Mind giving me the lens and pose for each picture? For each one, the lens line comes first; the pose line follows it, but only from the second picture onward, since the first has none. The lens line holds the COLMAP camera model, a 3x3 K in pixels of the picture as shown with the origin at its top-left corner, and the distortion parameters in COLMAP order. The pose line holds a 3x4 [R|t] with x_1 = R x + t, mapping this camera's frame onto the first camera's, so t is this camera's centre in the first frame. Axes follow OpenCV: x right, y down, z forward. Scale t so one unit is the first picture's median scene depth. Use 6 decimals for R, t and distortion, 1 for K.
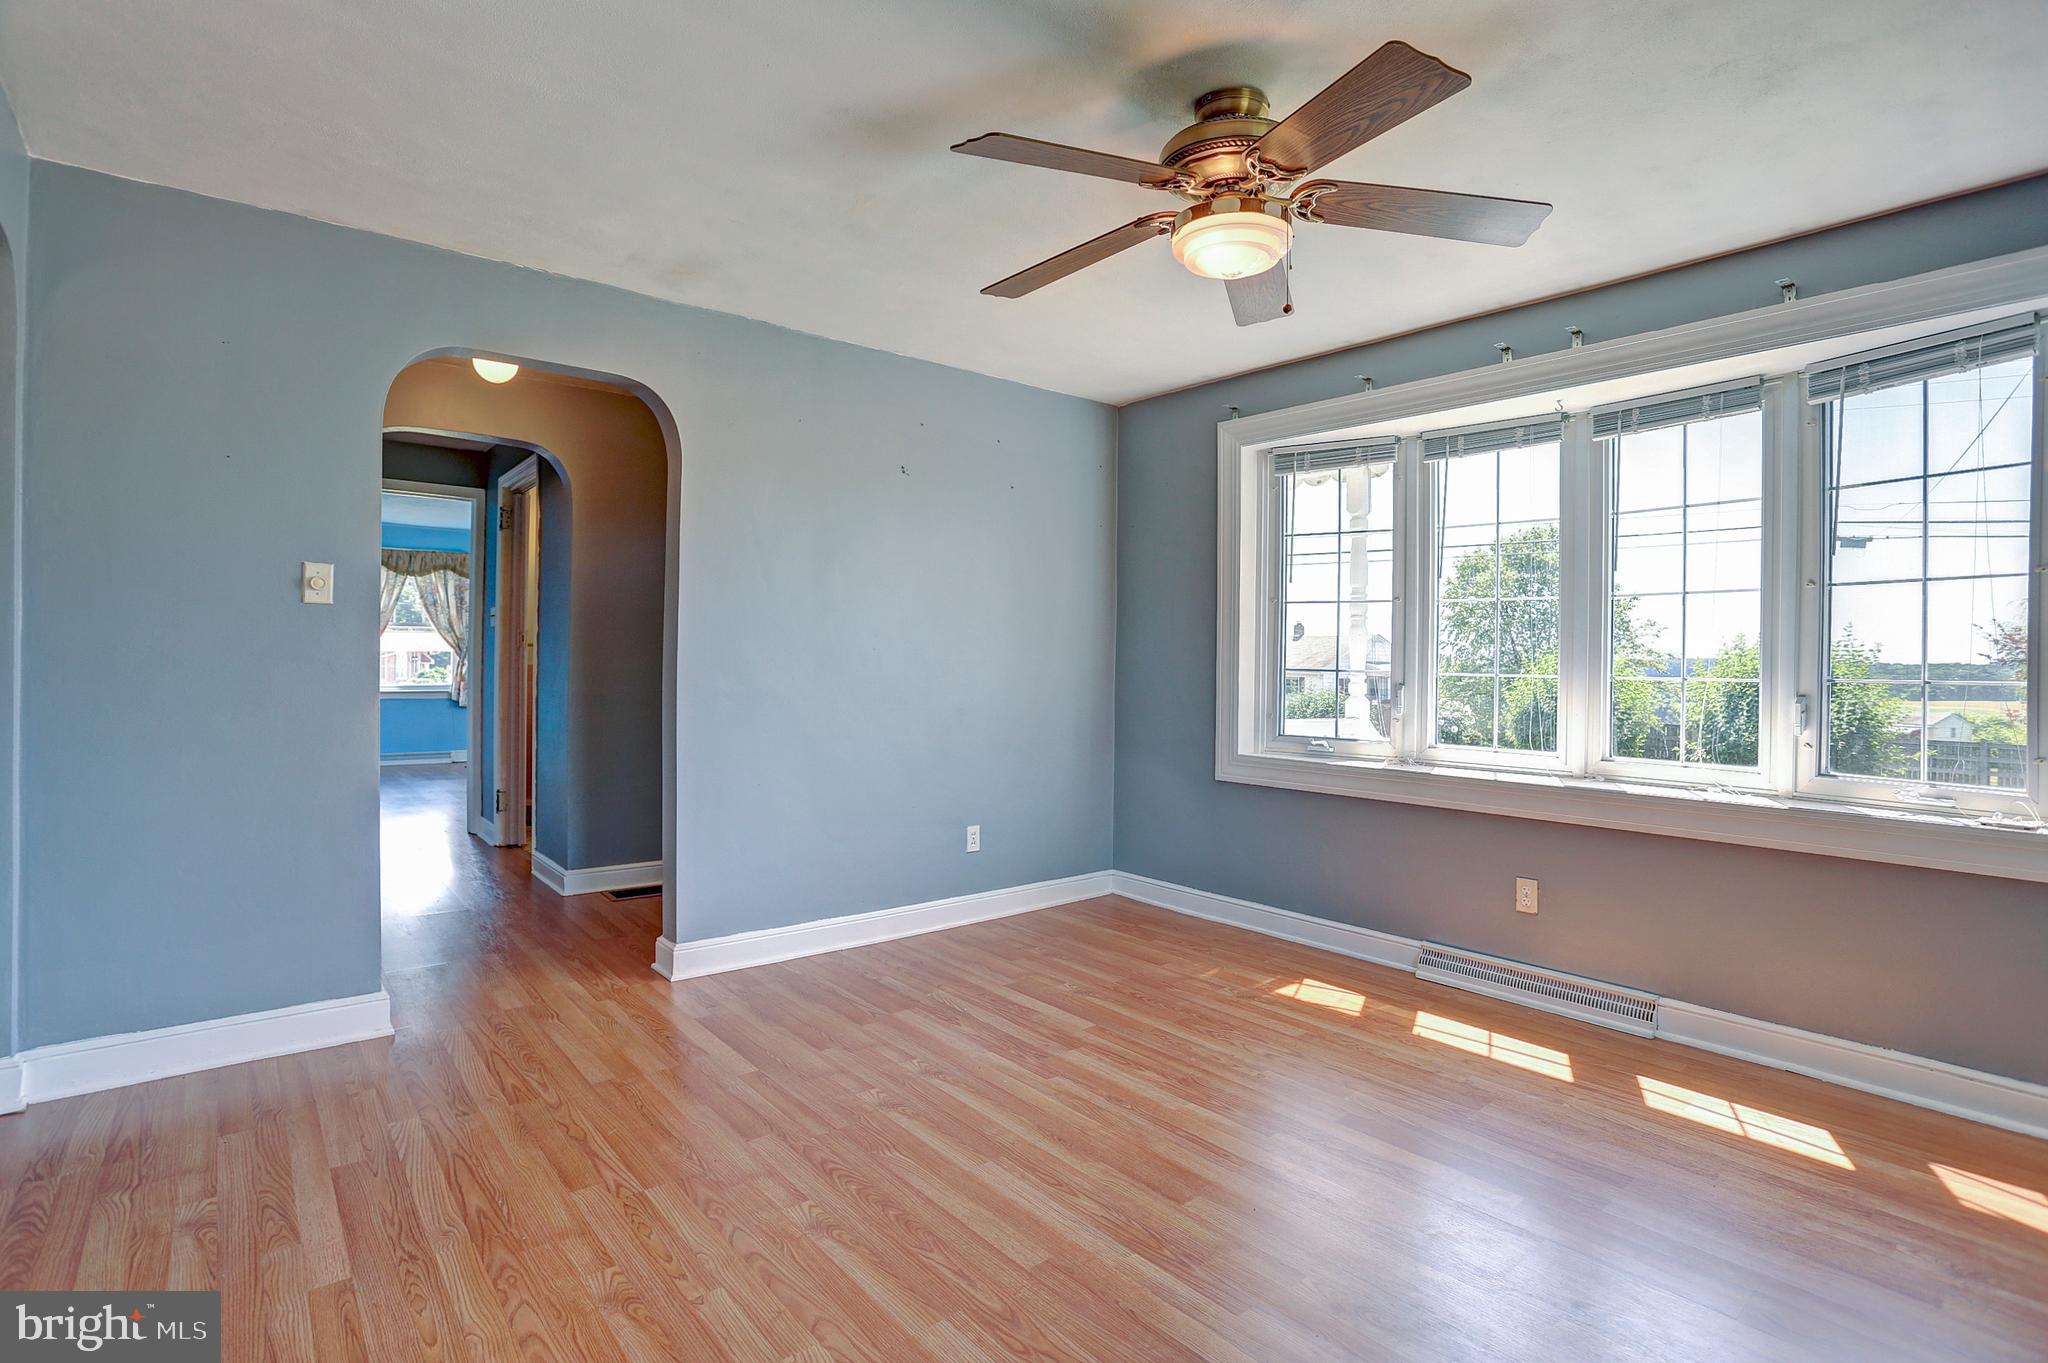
lens RADIAL K [[1015.1, 0, 1022.2], [0, 1015.1, 658.1], [0, 0, 1]] dist [-0.021531, 0.000528]
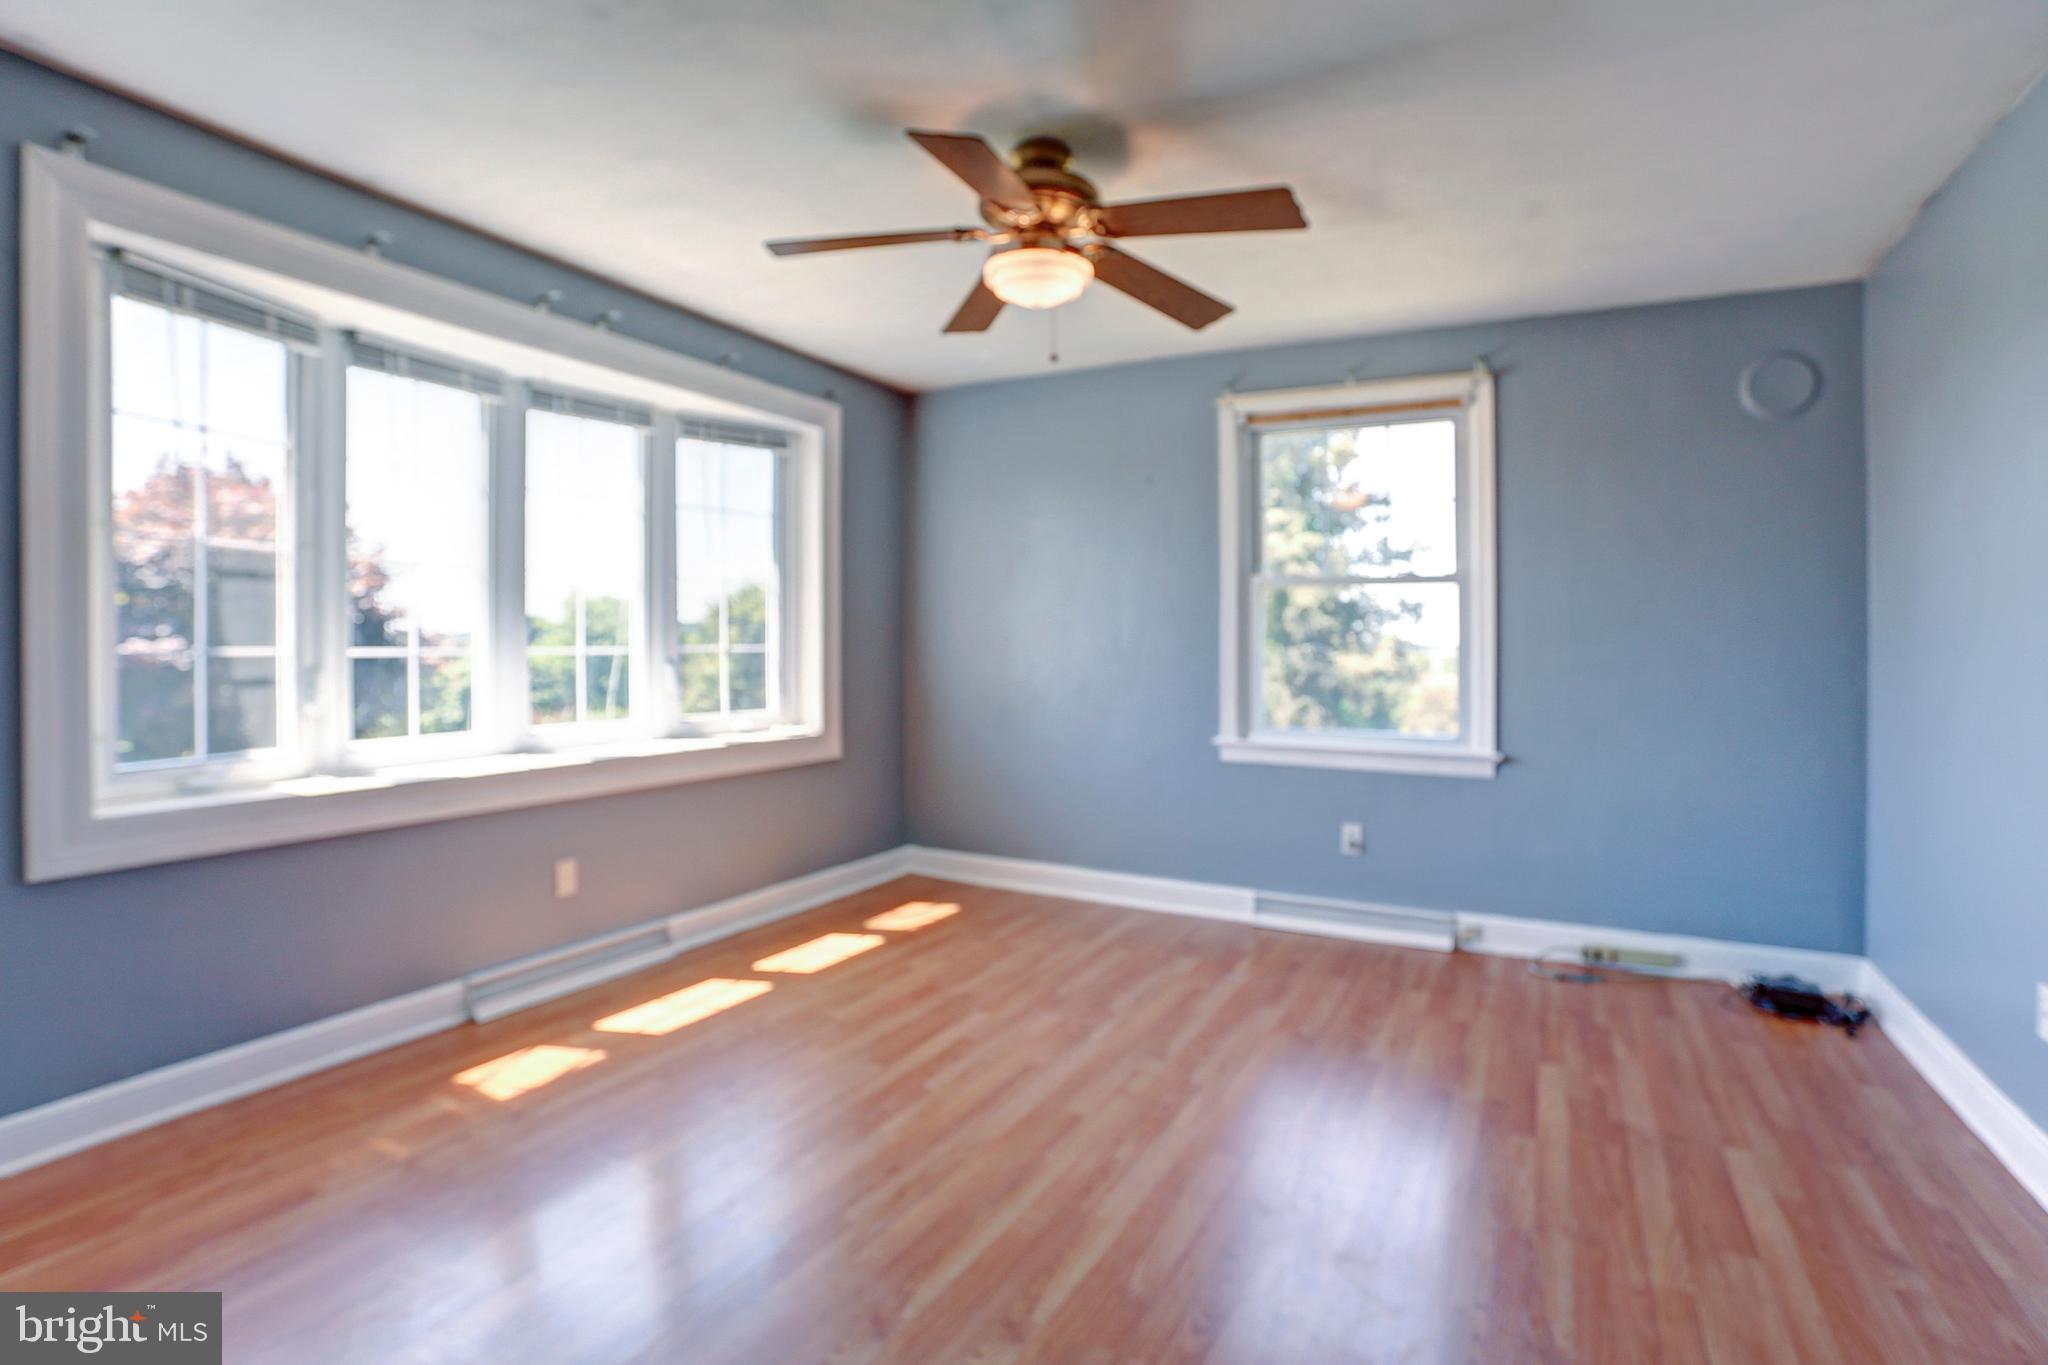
lens RADIAL K [[1015.1, 0, 1022.2], [0, 1015.1, 659.1], [0, 0, 1]] dist [-0.021531, 0.000528]
pose [[-0.364360, -0.027230, 0.930860, -0.508969], [-0.007434, 0.999626, 0.026332, -0.001879], [-0.931228, 0.002674, -0.364426, 0.869711]]
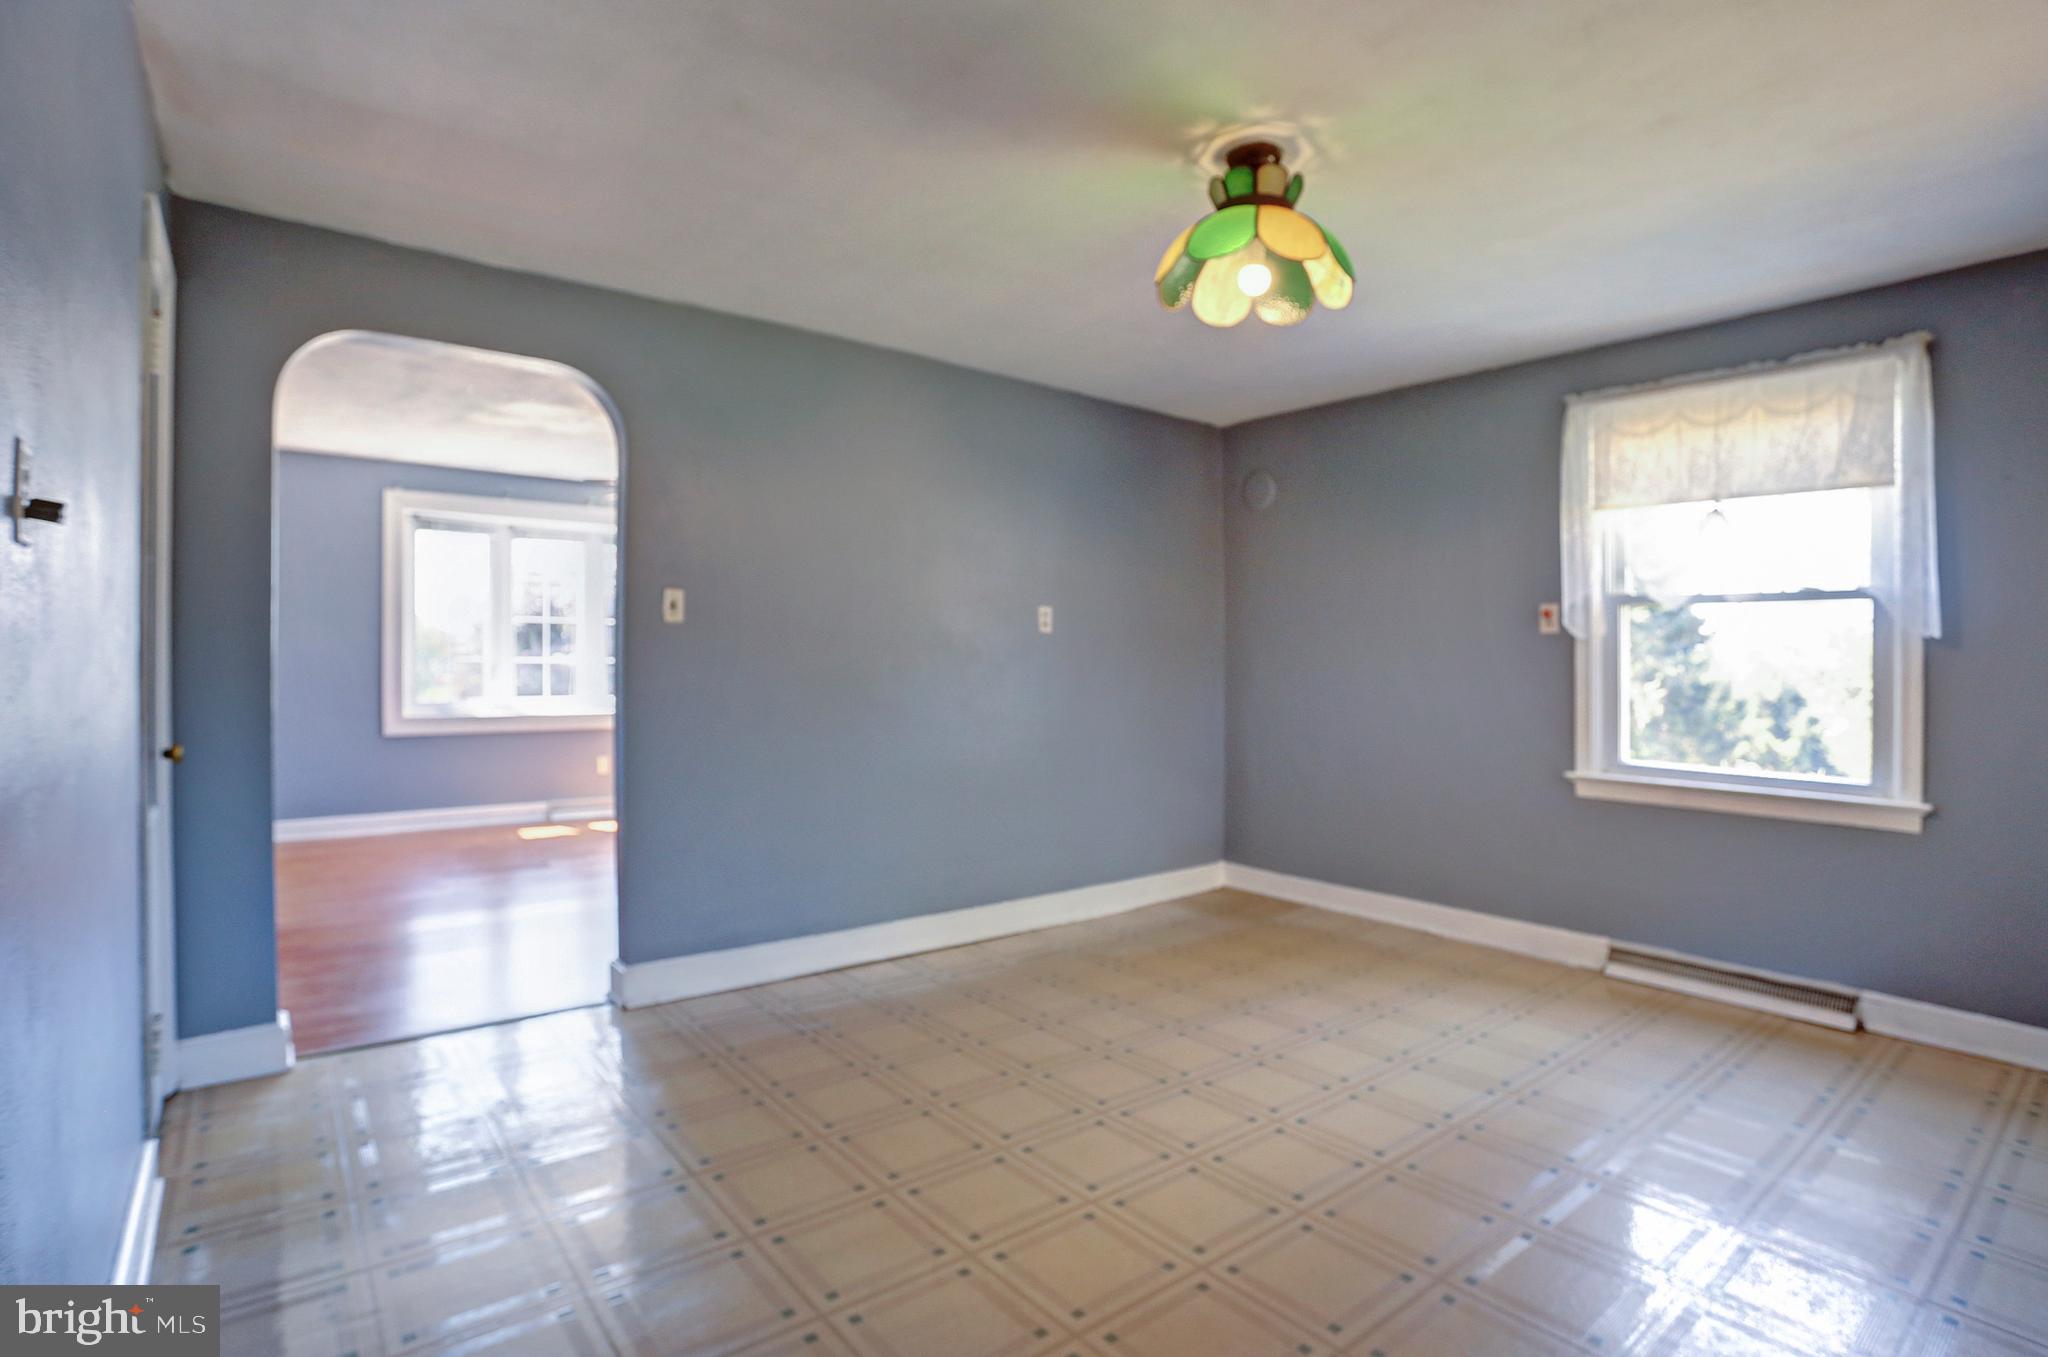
lens RADIAL K [[1002.7, 0, 1024.0], [0, 1002.7, 678.5], [0, 0, 1]] dist [-0.027896, -0.000170]
pose [[0.023417, -0.024315, 0.999430, -1.436876], [-0.011473, 0.999632, 0.024589, -0.006026], [-0.999660, -0.012043, 0.023129, 0.060200]]
